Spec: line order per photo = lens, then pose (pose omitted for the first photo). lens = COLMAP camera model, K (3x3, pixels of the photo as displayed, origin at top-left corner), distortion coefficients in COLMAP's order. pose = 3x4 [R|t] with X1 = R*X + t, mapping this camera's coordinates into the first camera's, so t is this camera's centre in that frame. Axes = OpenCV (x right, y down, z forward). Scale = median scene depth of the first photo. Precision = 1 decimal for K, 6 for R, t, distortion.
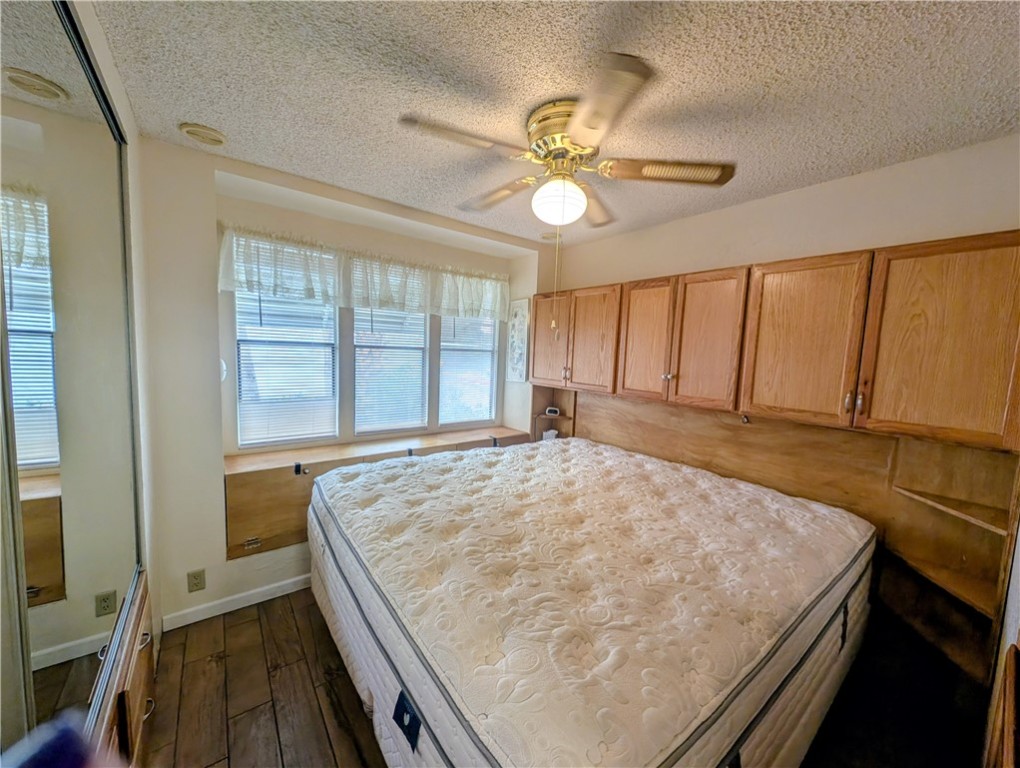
lens RADIAL K [[392.6, 0, 513.4], [0, 392.6, 387.6], [0, 0, 1]] dist [-0.000581, -0.000577]
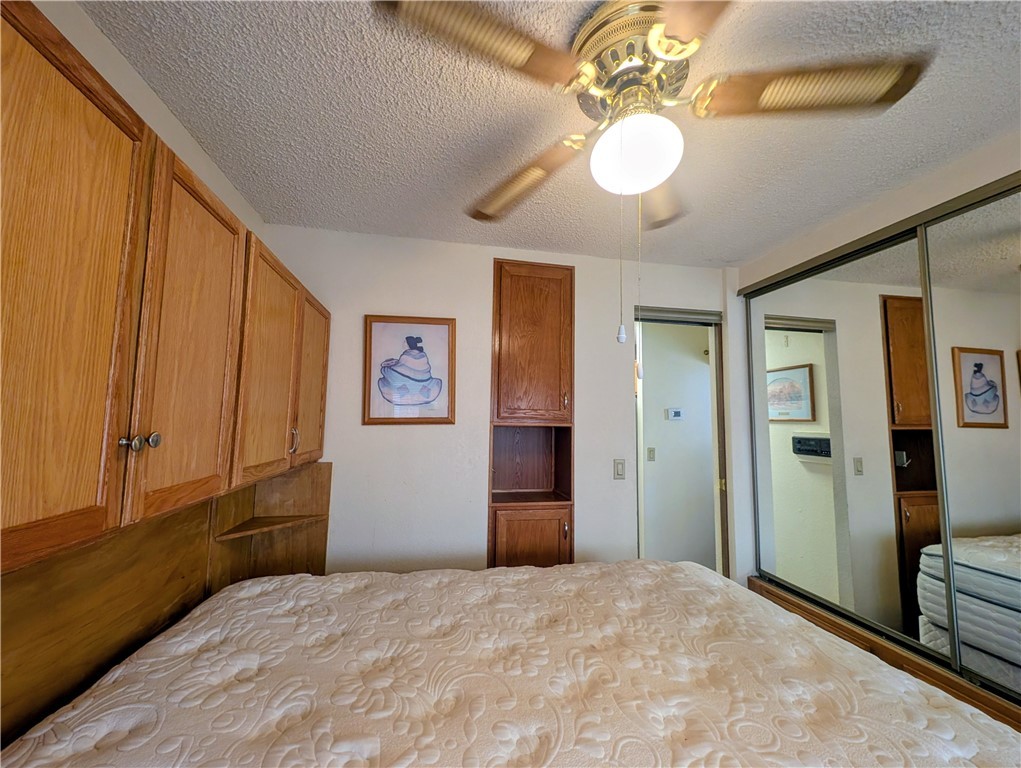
lens RADIAL K [[389.4, 0, 510.5], [0, 389.4, 384.0], [0, 0, 1]] dist [0.009790, -0.008382]
pose [[-0.892787, -0.012691, 0.450301, 0.007424], [-0.009987, 0.999915, 0.008380, -0.087654], [-0.450369, 0.002985, -0.892838, 1.292736]]
